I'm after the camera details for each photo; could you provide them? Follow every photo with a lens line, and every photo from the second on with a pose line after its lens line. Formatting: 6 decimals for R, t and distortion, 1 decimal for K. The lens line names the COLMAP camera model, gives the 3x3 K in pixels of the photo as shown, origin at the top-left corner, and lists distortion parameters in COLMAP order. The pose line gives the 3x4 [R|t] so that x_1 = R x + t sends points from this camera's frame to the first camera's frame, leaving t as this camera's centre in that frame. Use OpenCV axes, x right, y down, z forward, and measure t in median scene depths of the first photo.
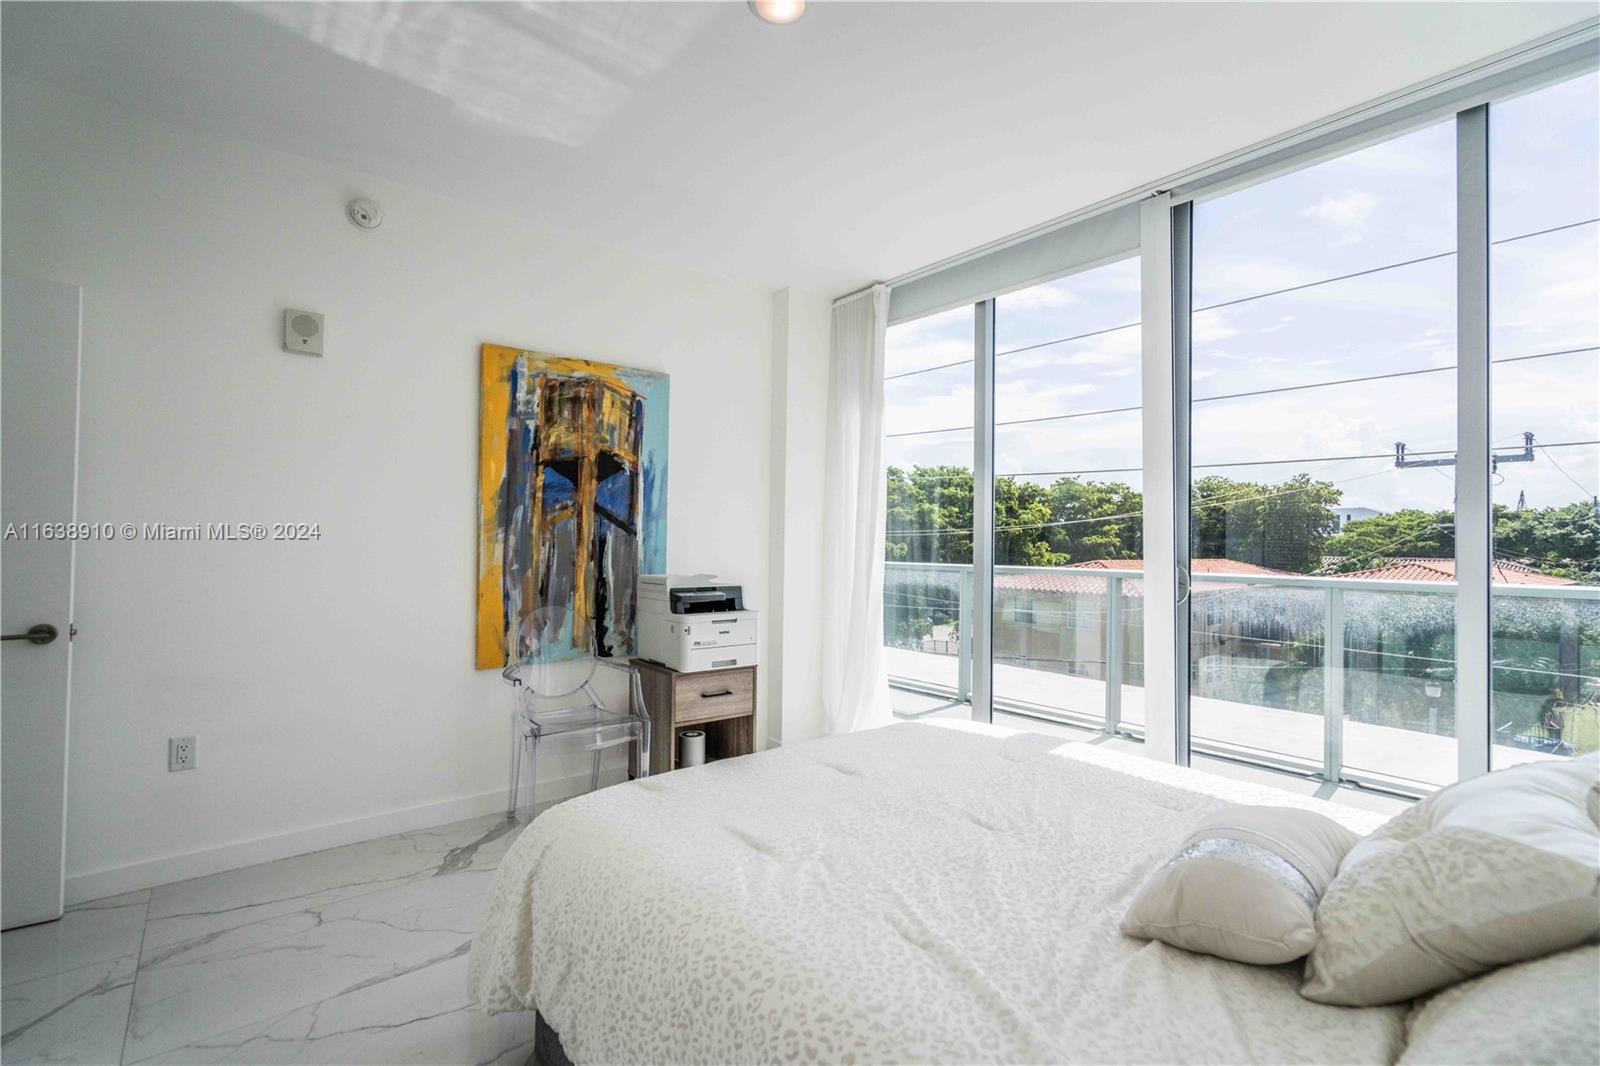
lens RADIAL K [[729.1, 0, 800.0], [0, 729.1, 533.0], [0, 0, 1]] dist [0.000426, 0.000867]
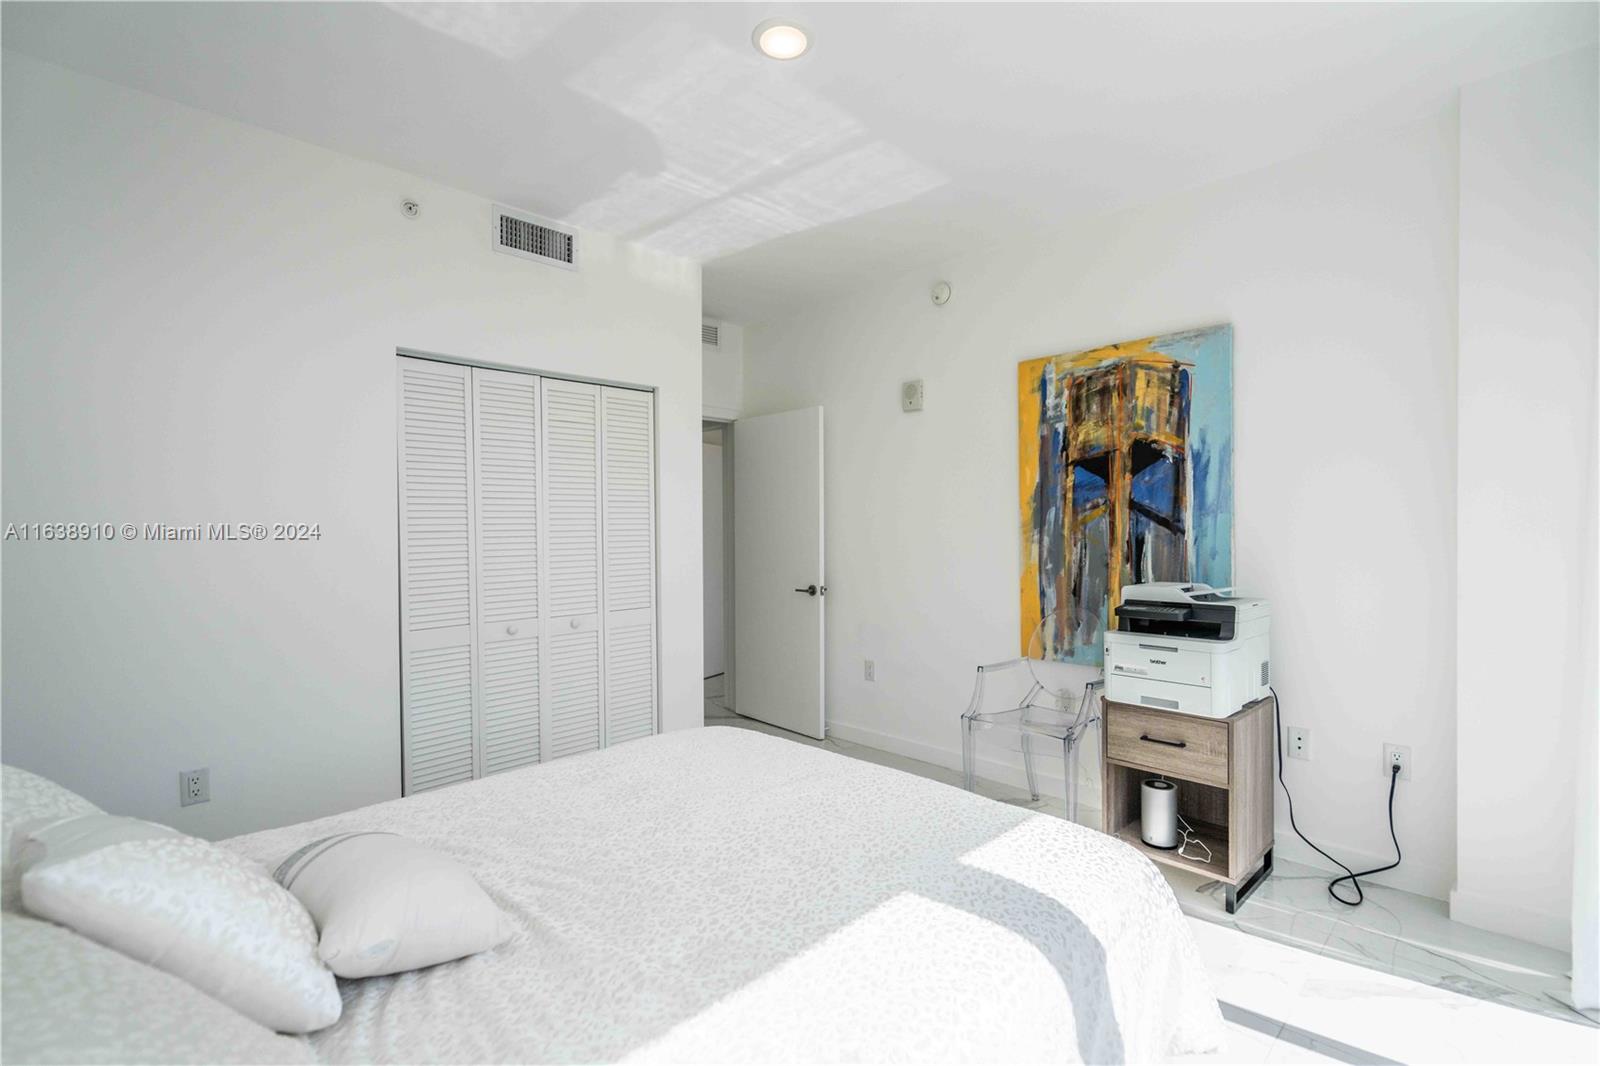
lens RADIAL K [[729.1, 0, 800.0], [0, 729.1, 533.0], [0, 0, 1]] dist [0.000426, 0.000867]
pose [[0.099976, -0.003825, -0.994982, 0.580916], [0.023288, 0.999728, -0.001503, -0.007429], [0.994717, -0.023020, 0.100038, 0.509197]]
